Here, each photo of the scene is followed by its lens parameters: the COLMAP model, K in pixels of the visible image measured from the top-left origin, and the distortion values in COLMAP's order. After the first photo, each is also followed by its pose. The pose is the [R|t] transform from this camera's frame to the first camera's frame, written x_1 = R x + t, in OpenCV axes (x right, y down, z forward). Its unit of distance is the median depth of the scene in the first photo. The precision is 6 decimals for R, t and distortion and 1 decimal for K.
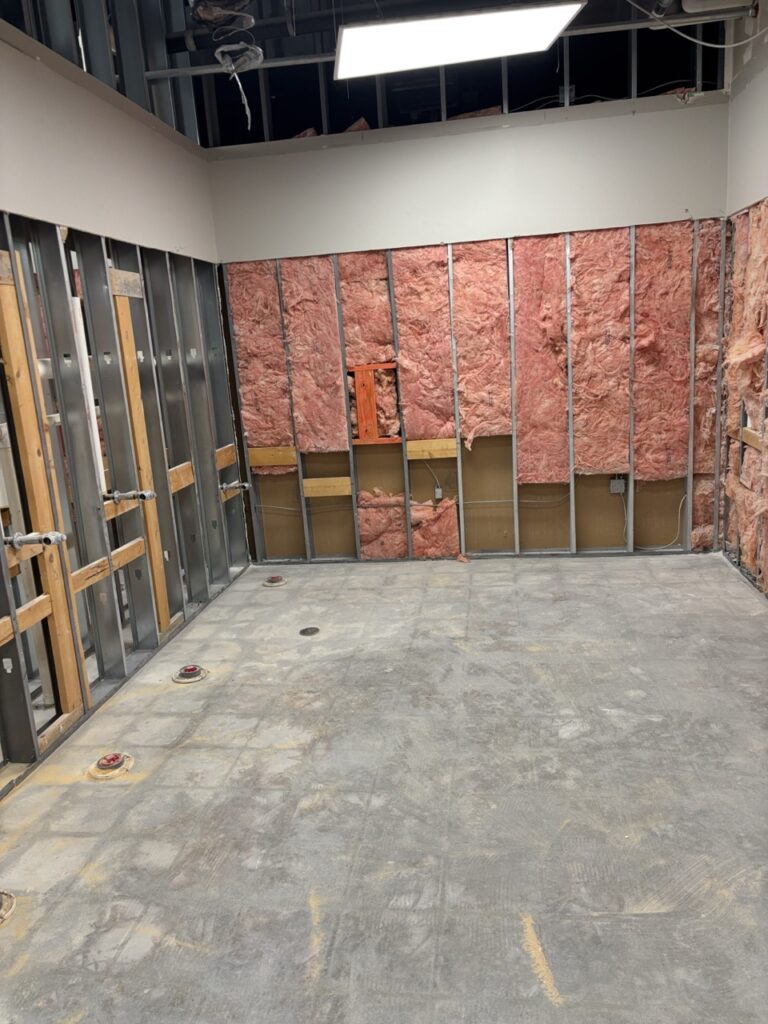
lens RADIAL K [[769.2, 0, 384.0], [0, 769.2, 512.0], [0, 0, 1]] dist [0.060695, -0.055351]
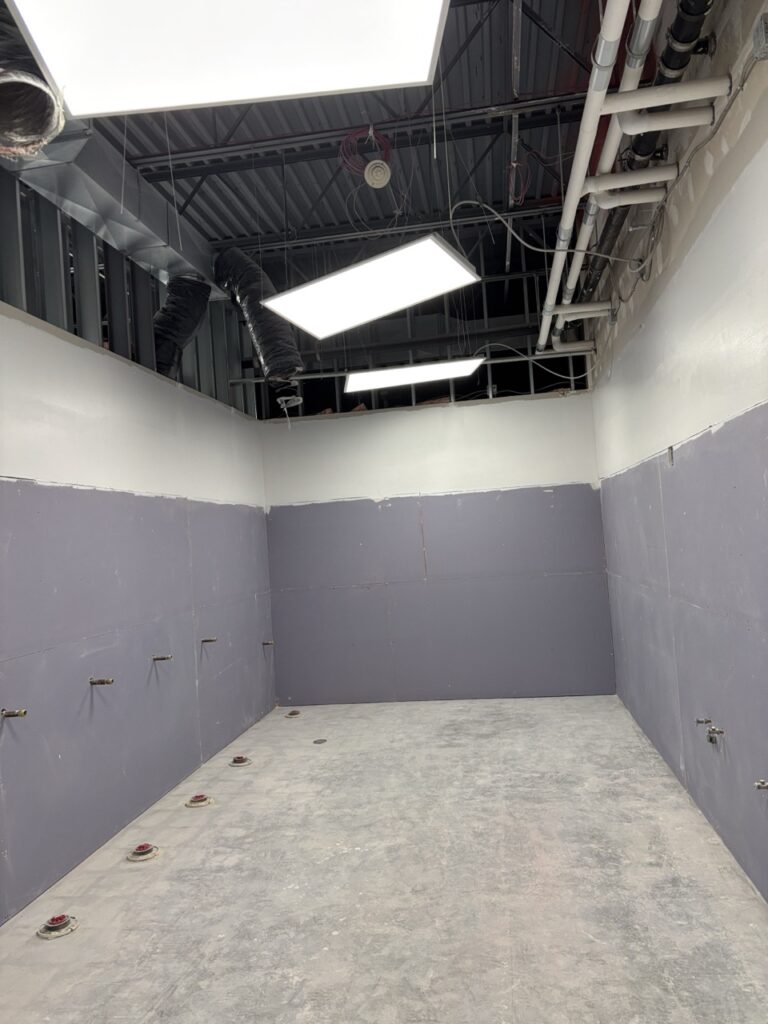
lens RADIAL K [[769.2, 0, 384.0], [0, 769.2, 512.0], [0, 0, 1]] dist [0.060695, -0.055351]
pose [[0.999965, -0.000446, -0.008381, 0.034139], [-0.001654, 0.968539, -0.248855, 0.099878], [0.008228, 0.248860, 0.968505, -0.495722]]
